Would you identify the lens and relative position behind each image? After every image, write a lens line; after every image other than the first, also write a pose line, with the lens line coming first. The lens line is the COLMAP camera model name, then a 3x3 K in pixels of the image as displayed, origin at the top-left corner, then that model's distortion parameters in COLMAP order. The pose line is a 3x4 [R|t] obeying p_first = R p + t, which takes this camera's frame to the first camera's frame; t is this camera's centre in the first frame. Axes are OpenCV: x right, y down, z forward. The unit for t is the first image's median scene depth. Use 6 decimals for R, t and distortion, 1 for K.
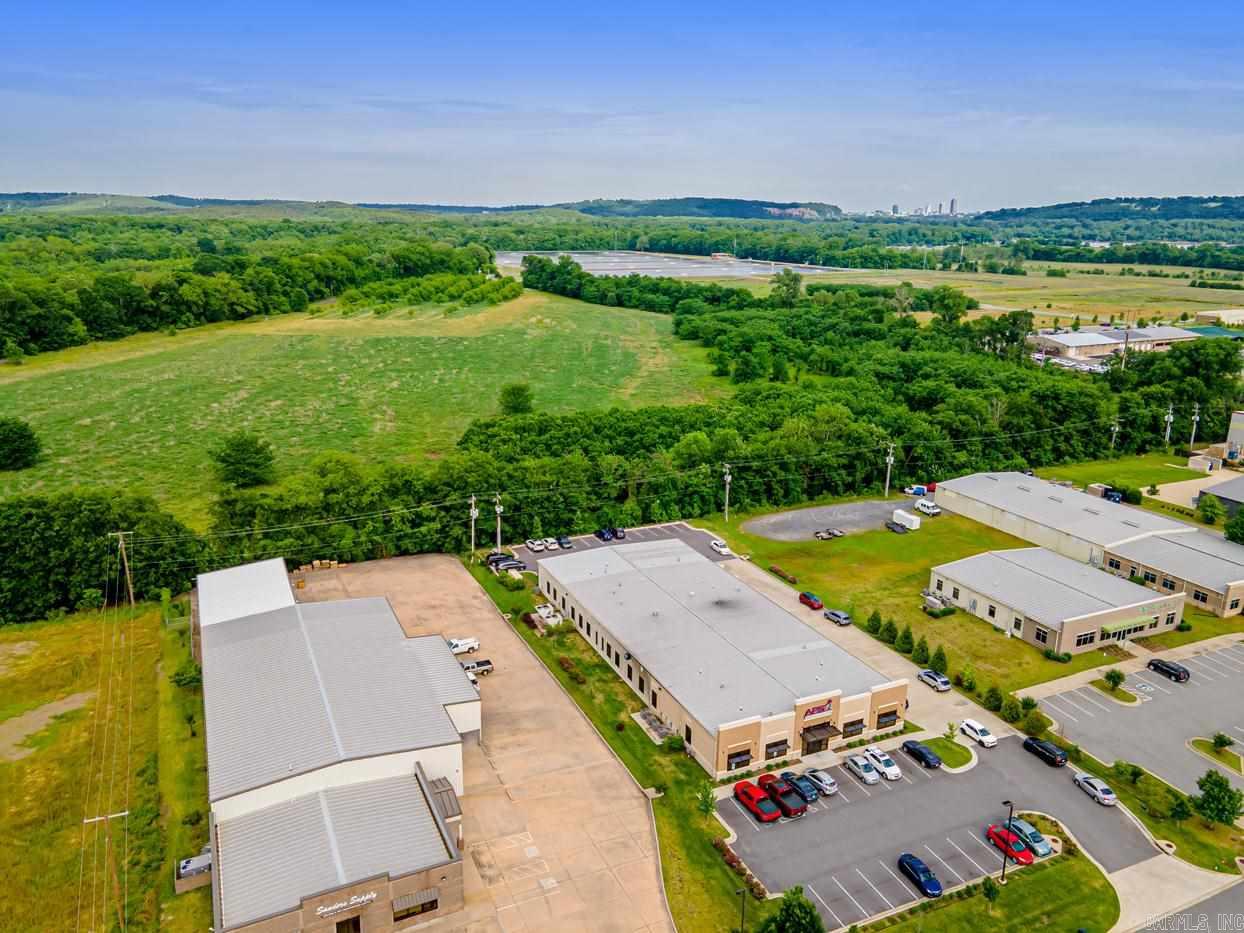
lens RADIAL K [[905.5, 0, 611.4], [0, 905.5, 462.7], [0, 0, 1]] dist [0.035727, 0.012822]
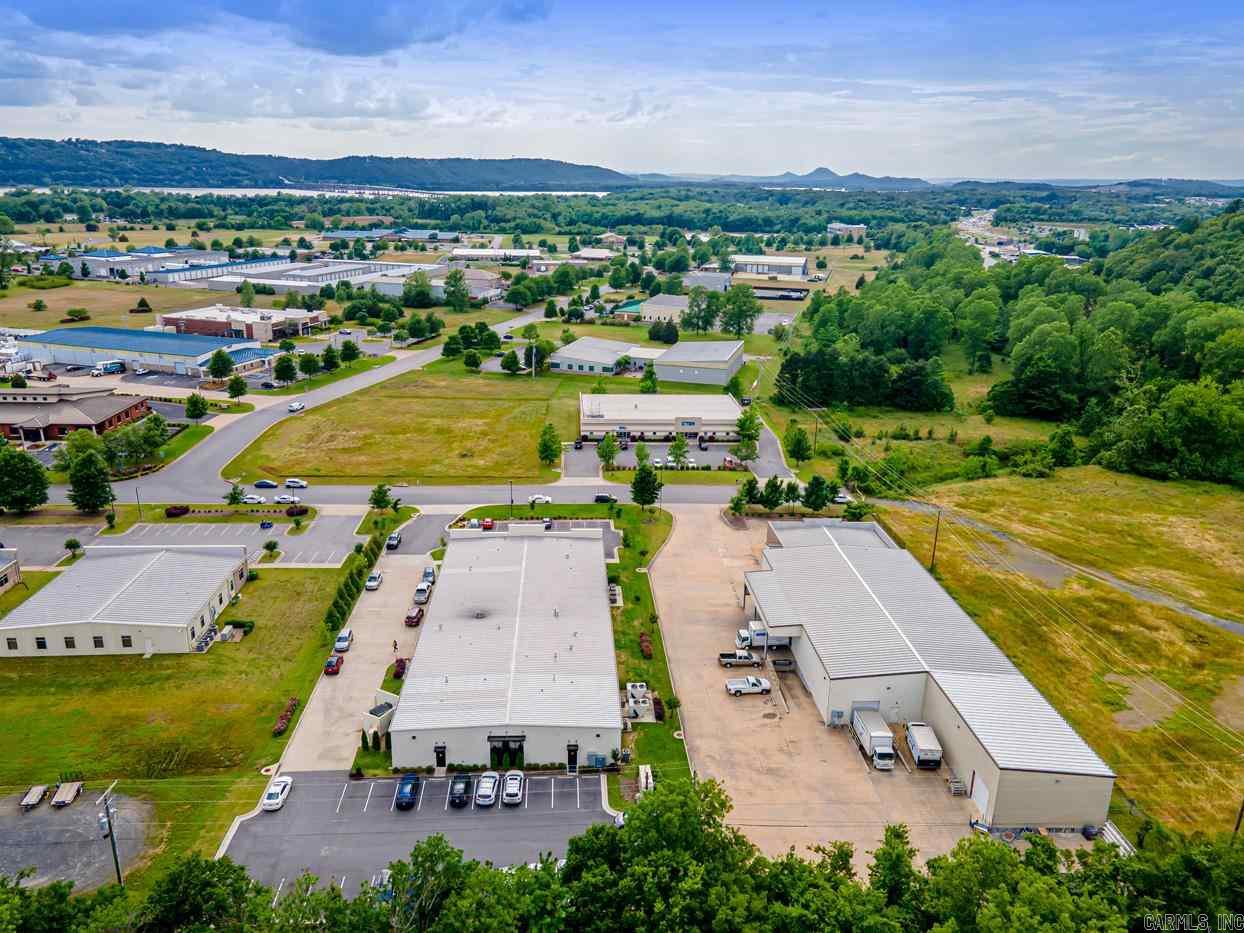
lens RADIAL K [[905.5, 0, 610.6], [0, 905.5, 464.6], [0, 0, 1]] dist [0.035727, 0.012822]
pose [[-0.926972, -0.140903, 0.347663, -0.192308], [0.072621, 0.841842, 0.534817, -0.291849], [-0.368034, 0.521008, -0.770131, 0.961771]]
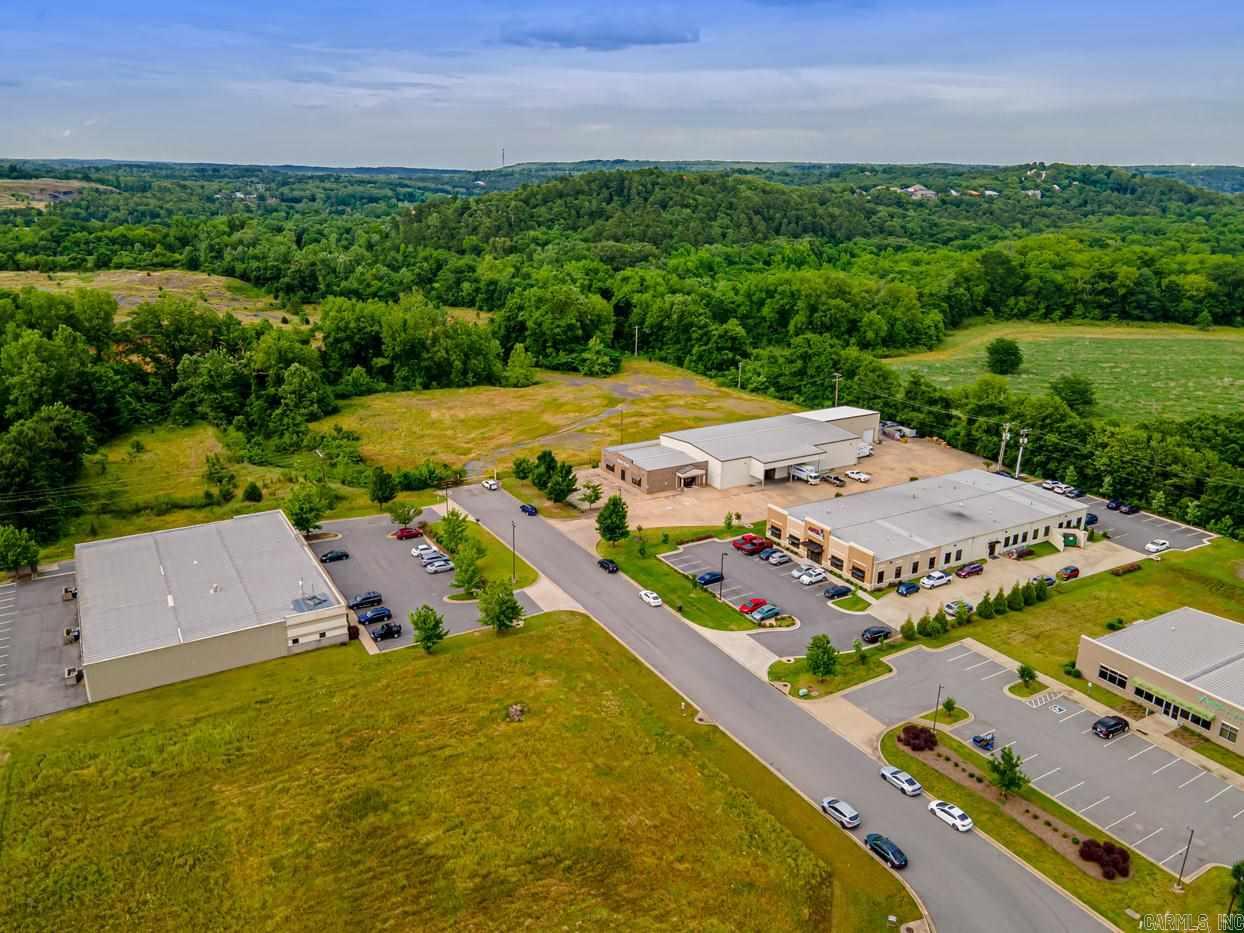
lens RADIAL K [[905.5, 0, 610.1], [0, 905.5, 474.1], [0, 0, 1]] dist [0.035727, 0.012822]
pose [[0.093962, 0.301366, -0.948868, 0.755663], [-0.280104, 0.922587, 0.265282, -0.058497], [0.955360, 0.240855, 0.171102, 0.181178]]
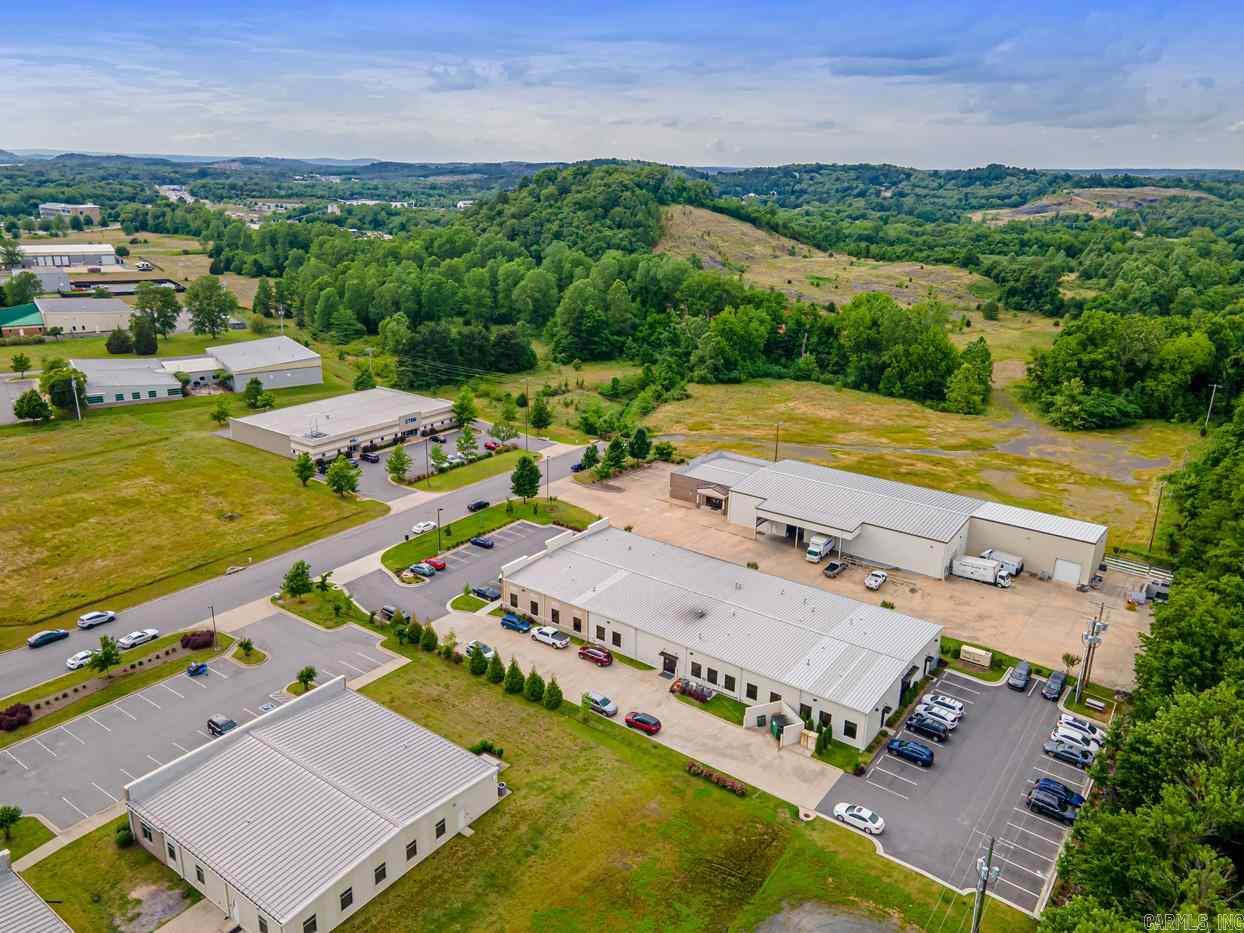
lens RADIAL K [[905.5, 0, 608.9], [0, 905.5, 466.8], [0, 0, 1]] dist [0.035727, 0.012822]
pose [[-0.879928, 0.124996, -0.458369, 0.367267], [-0.152262, 0.839692, 0.521280, -0.267061], [0.450047, 0.528481, -0.719837, 0.926661]]
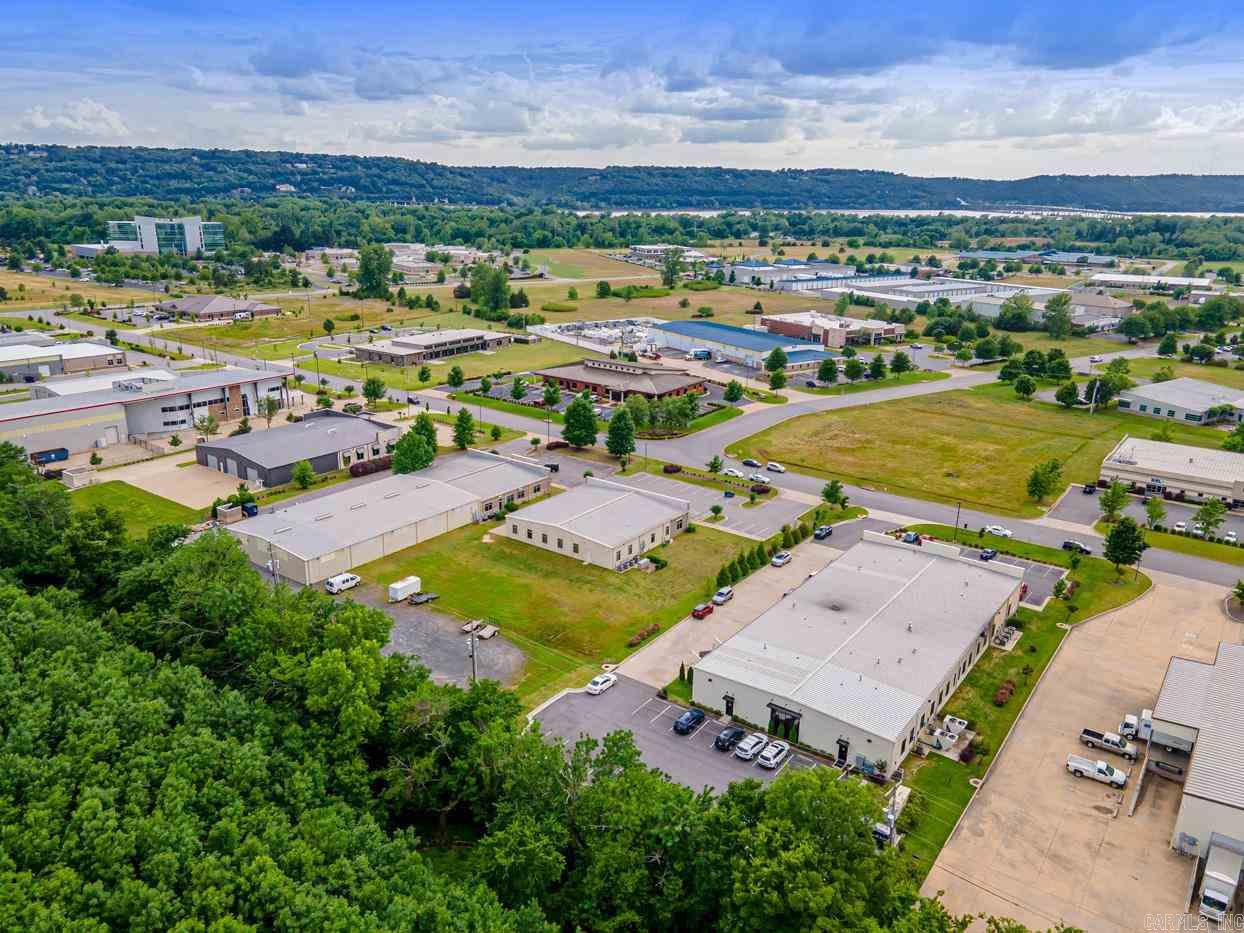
lens RADIAL K [[905.5, 0, 610.0], [0, 905.5, 466.6], [0, 0, 1]] dist [0.035727, 0.012822]
pose [[-0.475745, -0.278986, 0.834166, -0.329234], [0.215556, 0.882466, 0.418077, -0.270598], [-0.852761, 0.378708, -0.359692, 0.903125]]
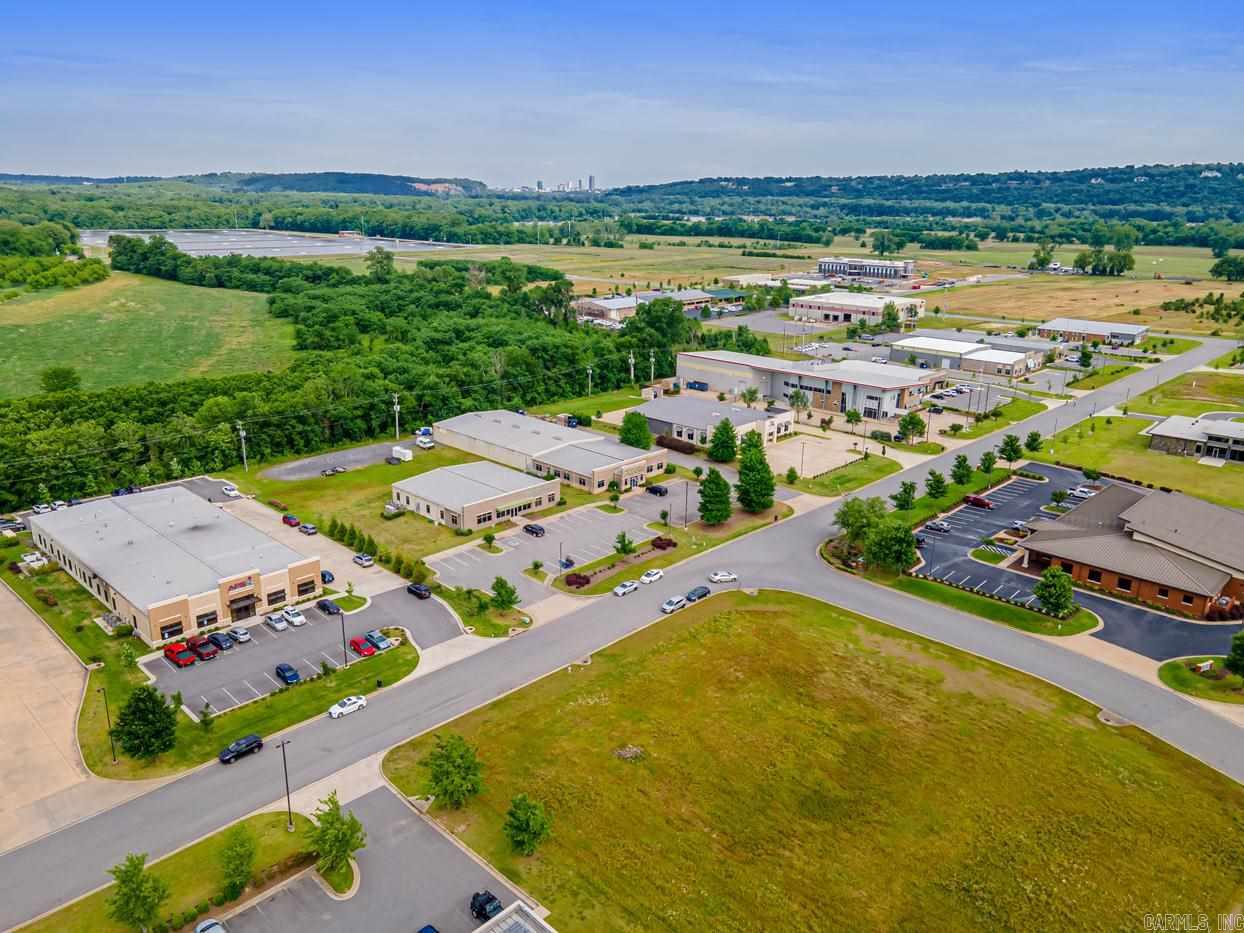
lens RADIAL K [[905.5, 0, 610.2], [0, 905.5, 461.4], [0, 0, 1]] dist [0.035727, 0.012822]
pose [[0.935575, -0.102751, 0.337848, 0.141734], [0.094492, 0.994687, 0.040849, 0.040875], [-0.340251, -0.006293, 0.940314, -0.206689]]
